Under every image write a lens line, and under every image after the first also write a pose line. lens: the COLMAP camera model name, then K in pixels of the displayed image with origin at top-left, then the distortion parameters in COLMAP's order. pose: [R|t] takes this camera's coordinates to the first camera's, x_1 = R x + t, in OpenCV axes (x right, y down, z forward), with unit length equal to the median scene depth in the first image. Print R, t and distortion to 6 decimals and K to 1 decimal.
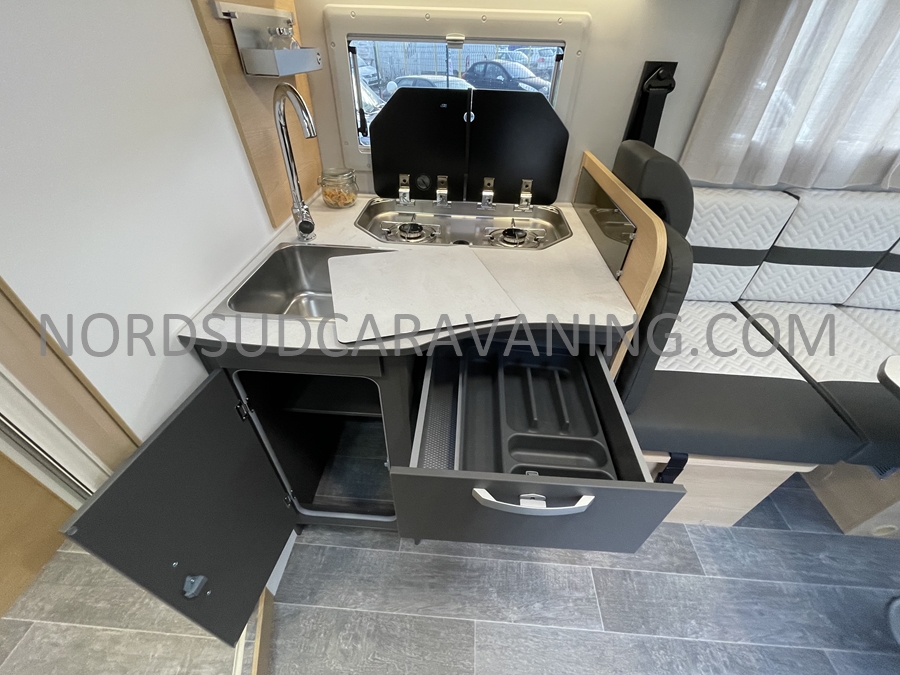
lens RADIAL K [[361.5, 0, 451.2], [0, 361.5, 331.9], [0, 0, 1]] dist [-0.002160, -0.000943]
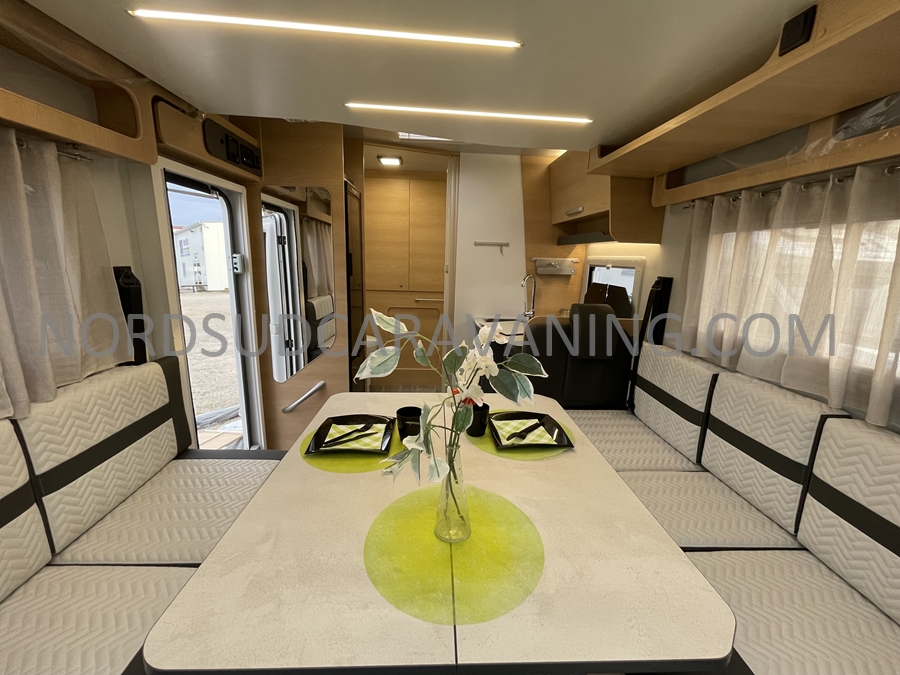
lens RADIAL K [[361.5, 0, 446.4], [0, 361.5, 336.0], [0, 0, 1]] dist [-0.002160, -0.000943]
pose [[0.104559, 0.189935, -0.976213, 2.206472], [-0.644831, 0.760248, 0.078850, 0.023838], [0.757140, 0.621247, 0.201967, 0.008316]]
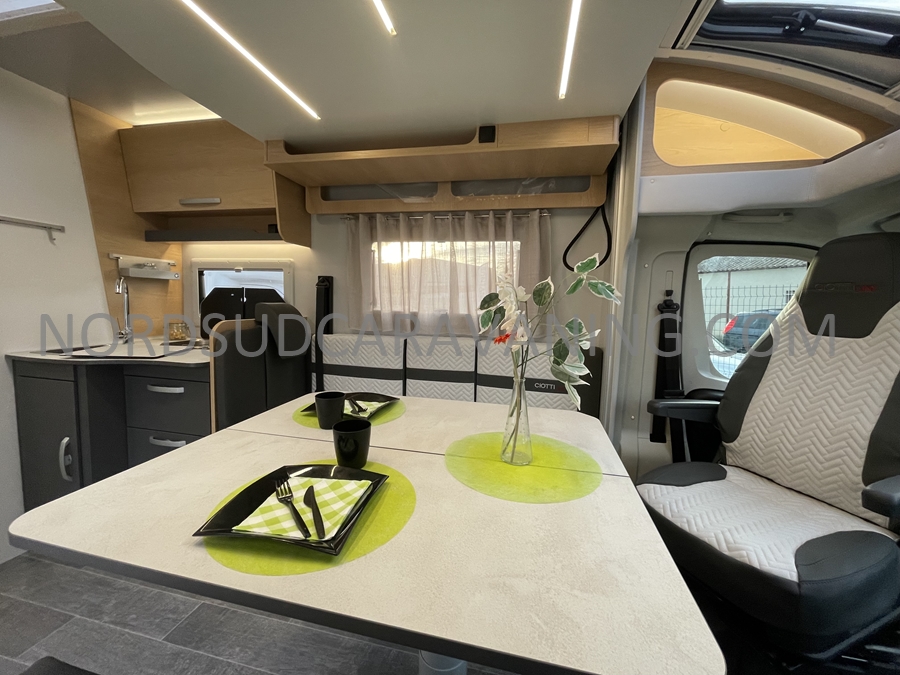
lens RADIAL K [[361.5, 0, 452.8], [0, 361.5, 333.6], [0, 0, 1]] dist [-0.002160, -0.000943]
pose [[0.988498, 0.012862, -0.150684, 1.580168], [-0.094772, 0.829146, -0.550940, 0.579227], [0.117853, 0.558884, 0.820828, -0.414859]]
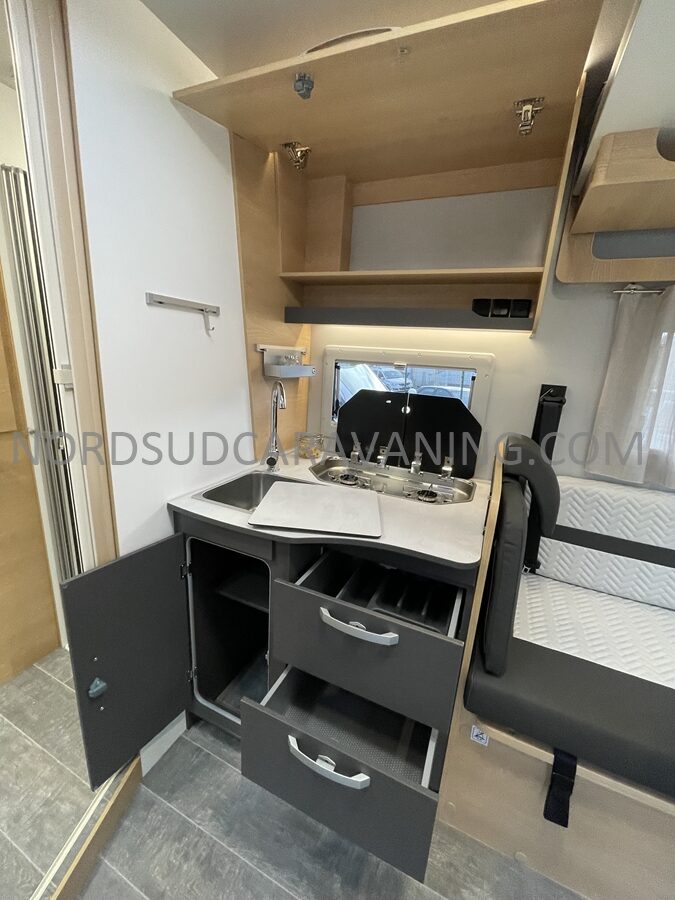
lens RADIAL K [[361.5, 0, 343.7], [0, 361.5, 449.3], [0, 0, 1]] dist [-0.002160, -0.000943]
pose [[0.936069, 0.118370, -0.331306, 0.325722], [-0.248073, 0.889820, -0.382988, 0.144022], [0.249468, 0.440691, 0.862297, -0.210000]]
